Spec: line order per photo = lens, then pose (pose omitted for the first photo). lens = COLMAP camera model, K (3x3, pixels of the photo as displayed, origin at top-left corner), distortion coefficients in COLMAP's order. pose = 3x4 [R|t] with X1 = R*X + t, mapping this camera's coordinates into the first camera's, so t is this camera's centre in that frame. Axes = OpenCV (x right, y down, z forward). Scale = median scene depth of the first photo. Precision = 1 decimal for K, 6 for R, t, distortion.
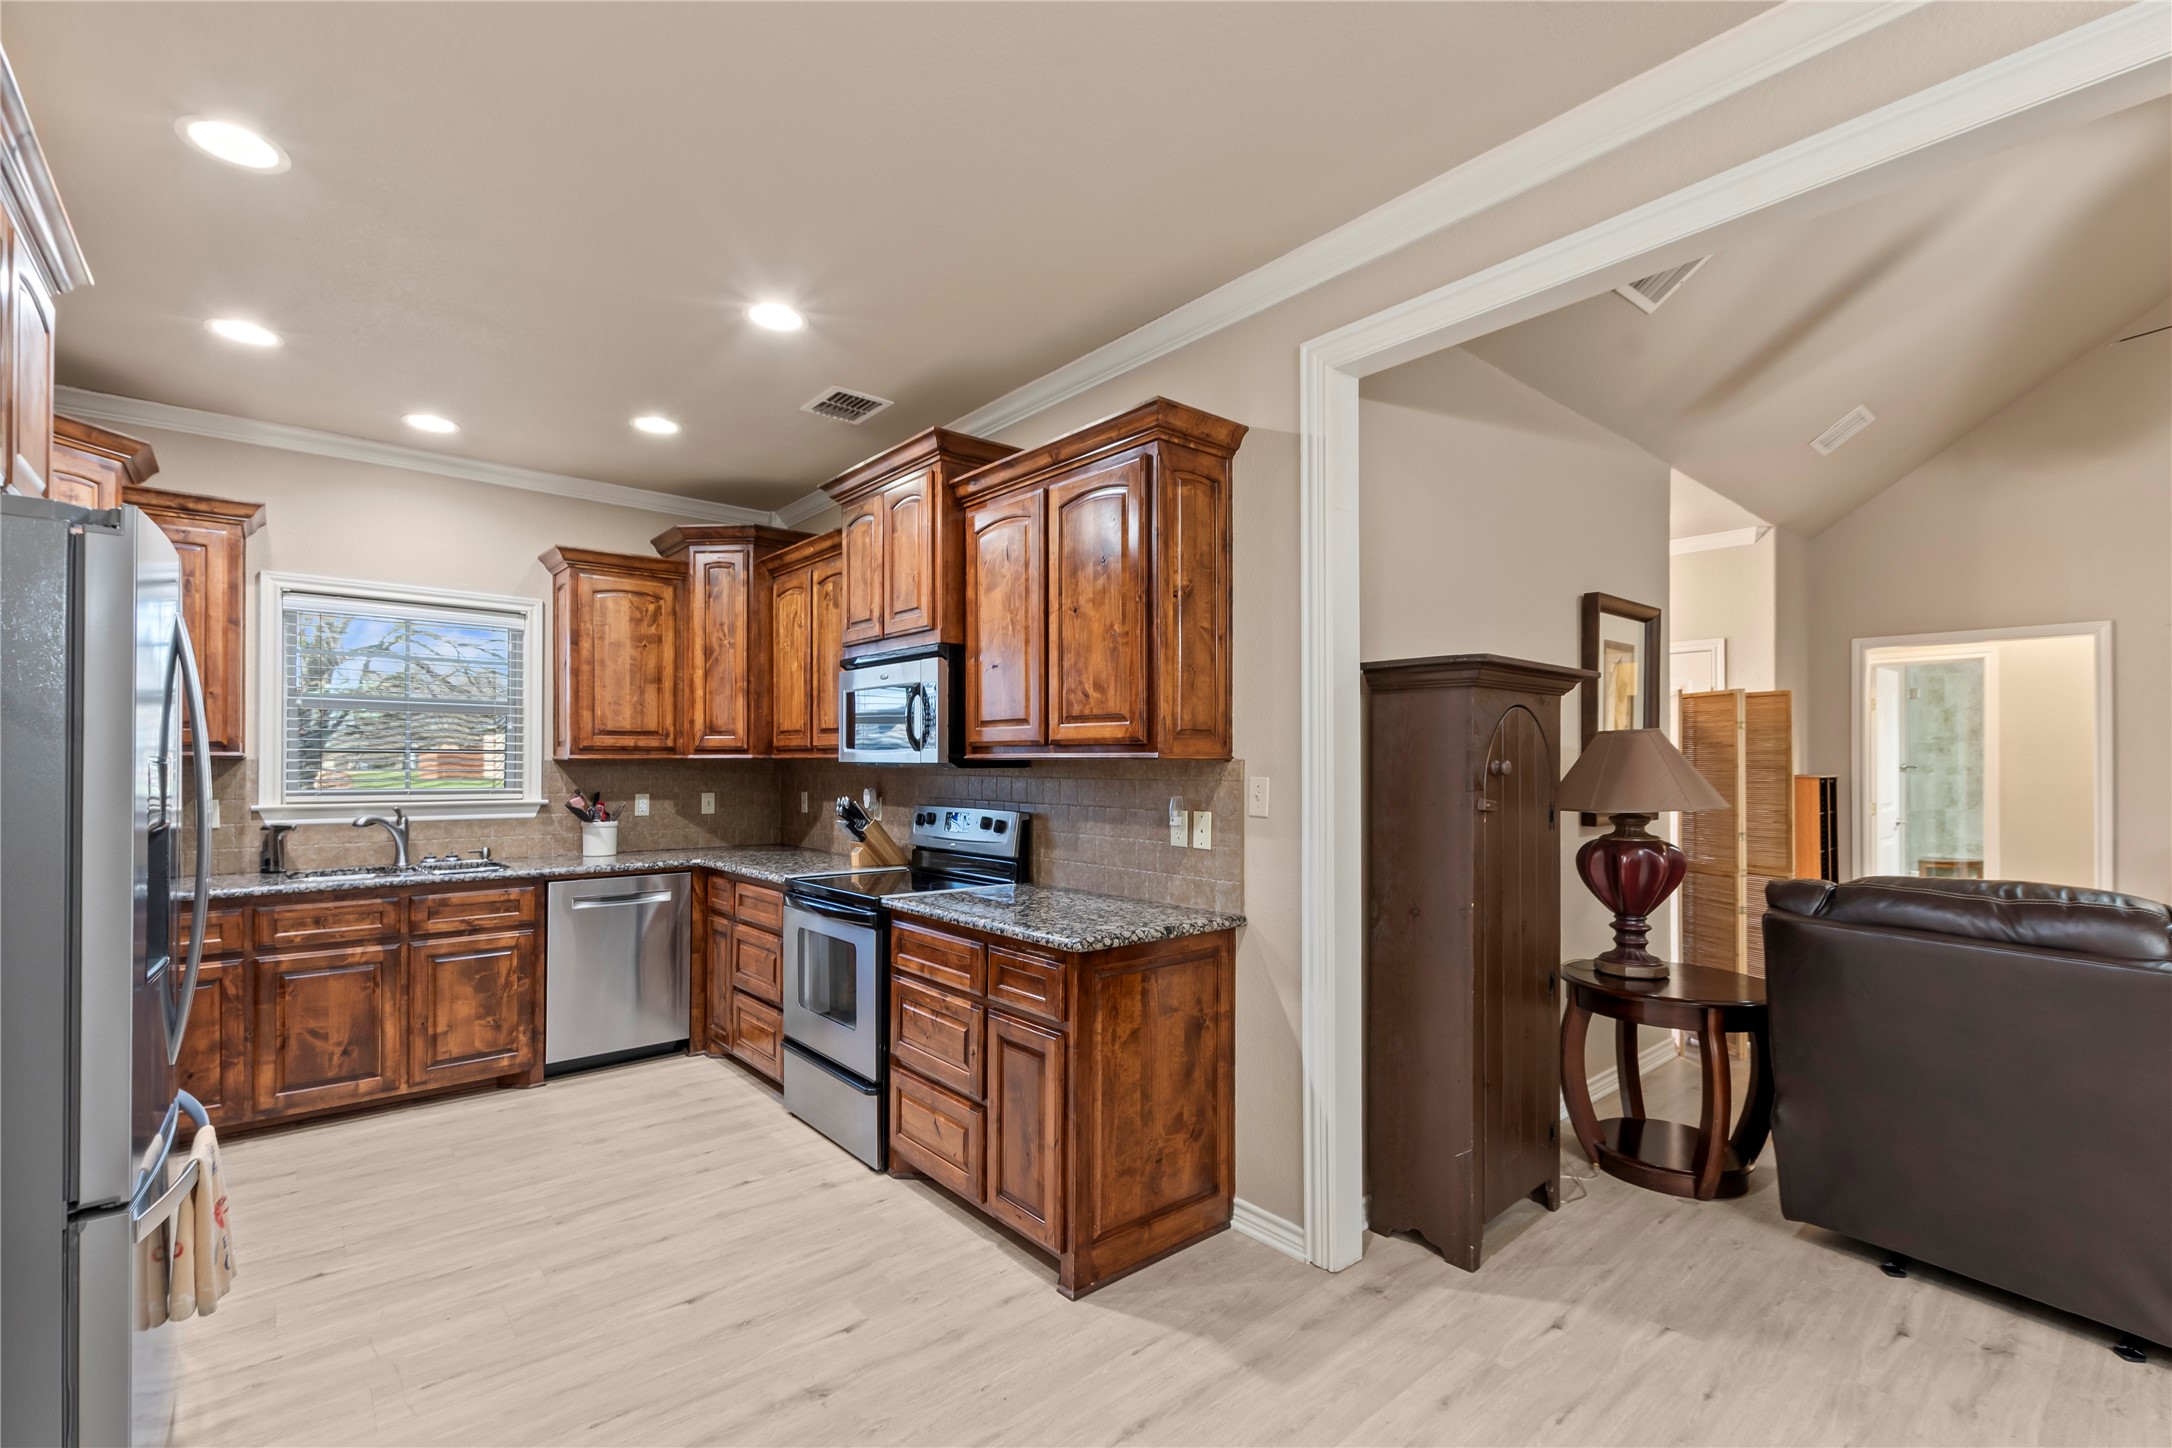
lens RADIAL K [[954.6, 0, 1089.7], [0, 954.6, 744.0], [0, 0, 1]] dist [0.004291, 0.000482]
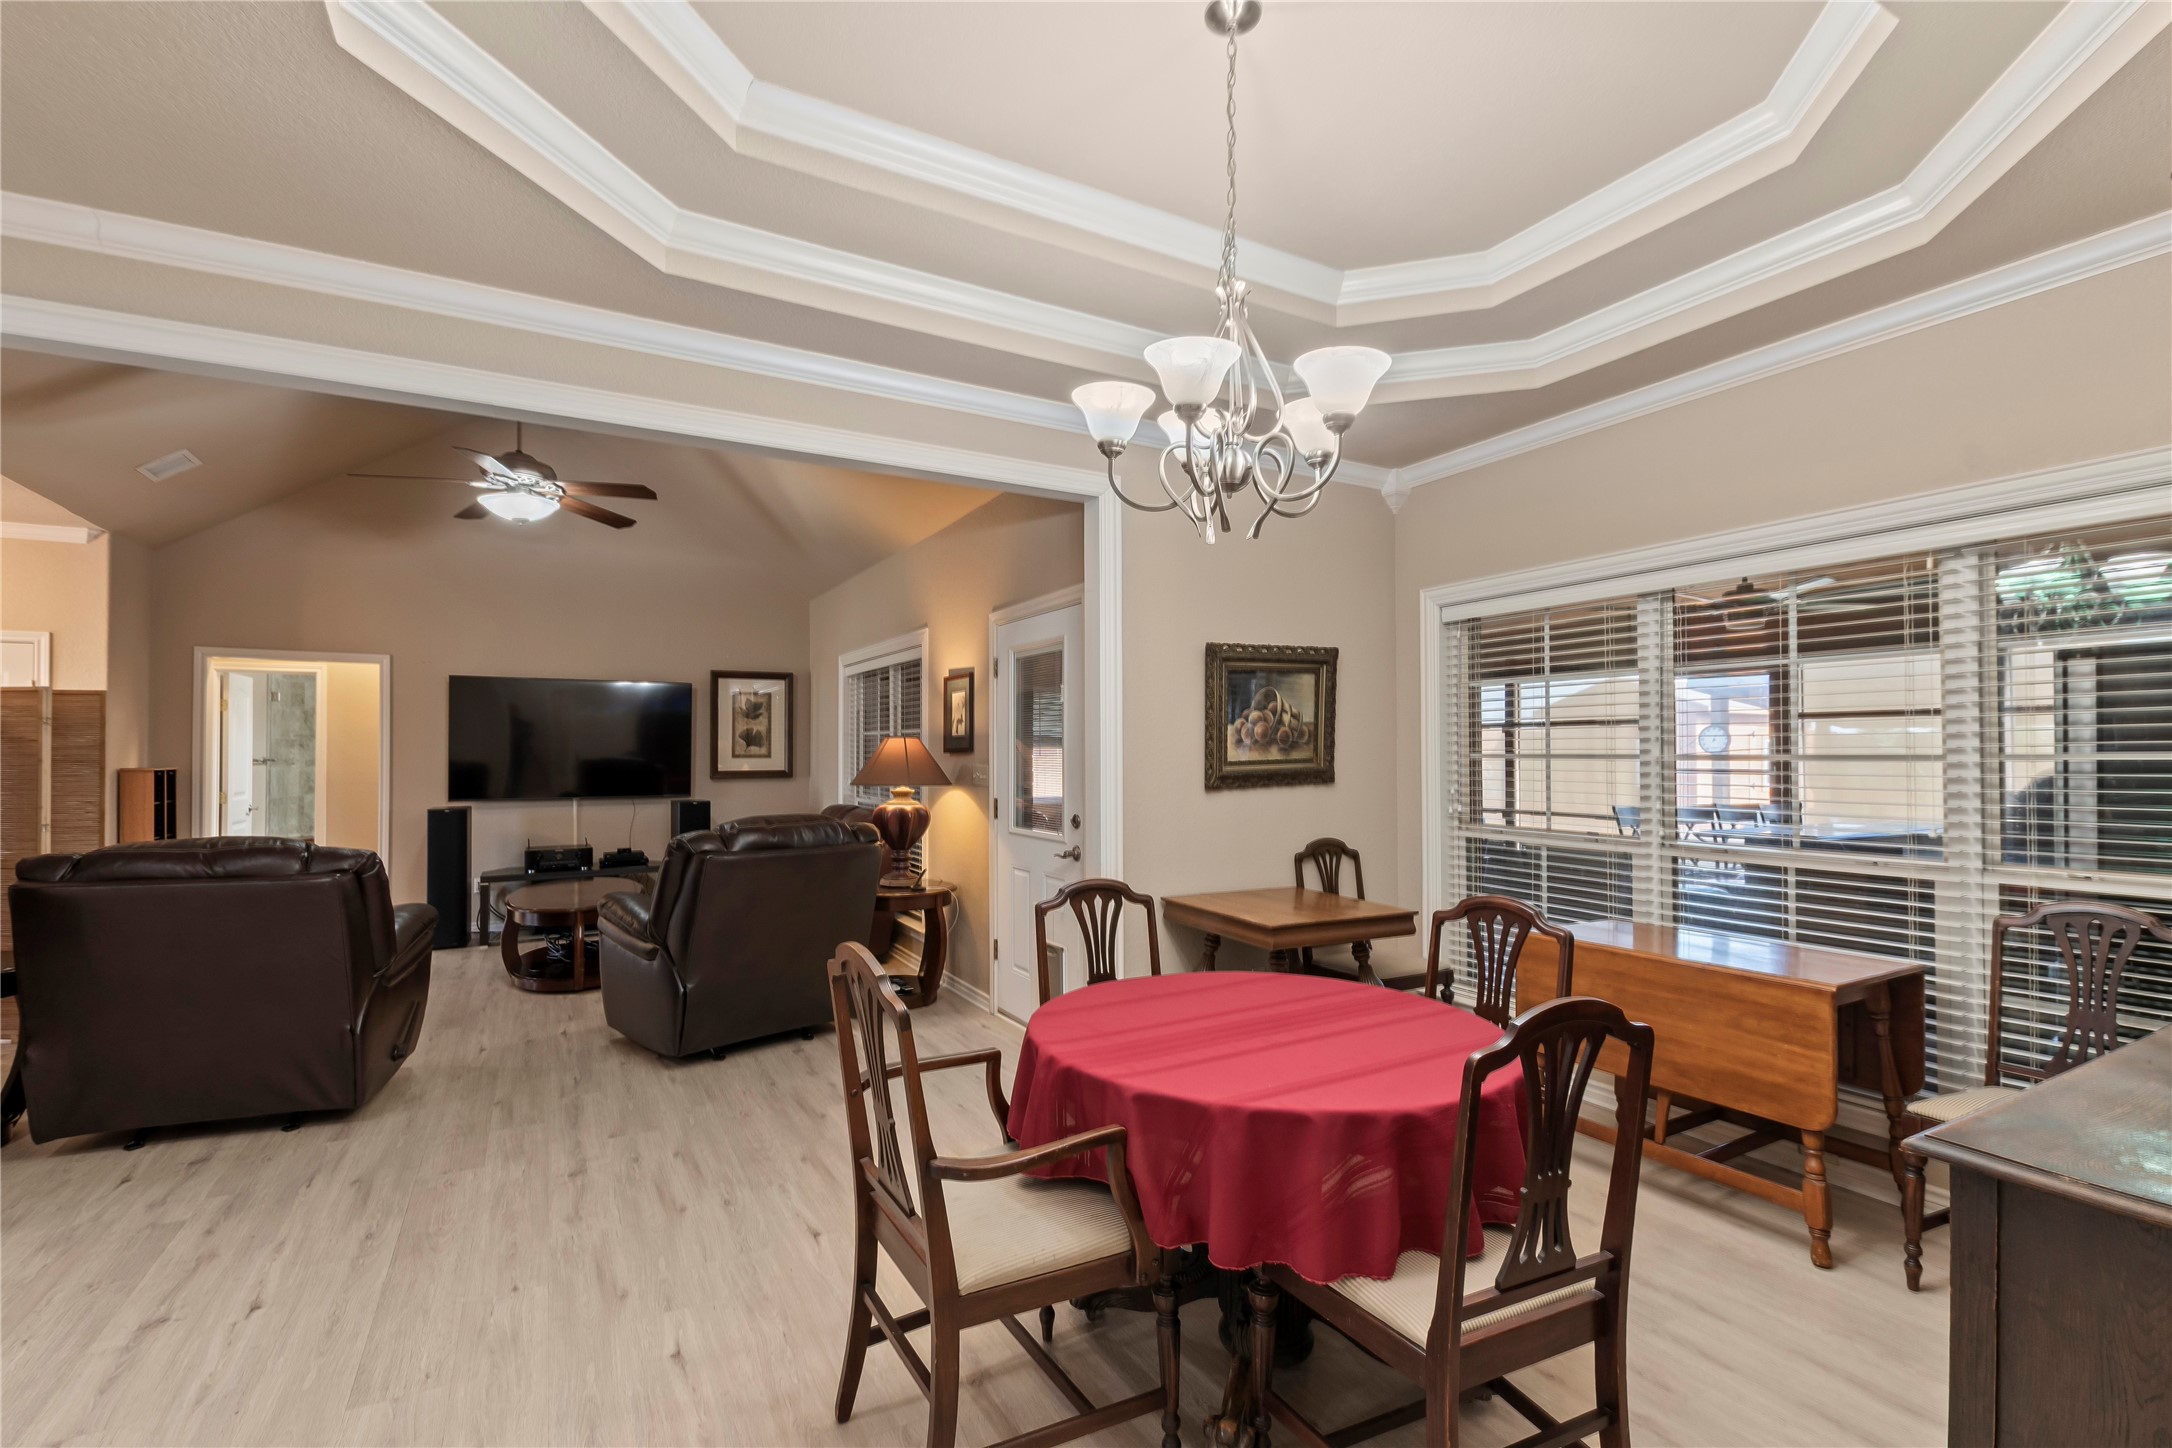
lens RADIAL K [[954.6, 0, 1087.3], [0, 954.6, 744.4], [0, 0, 1]] dist [0.004291, 0.000482]
pose [[0.207395, 0.007746, 0.978227, -0.099026], [-0.014288, 0.999886, -0.004888, -0.005398], [-0.978153, -0.012963, 0.207482, -0.301555]]
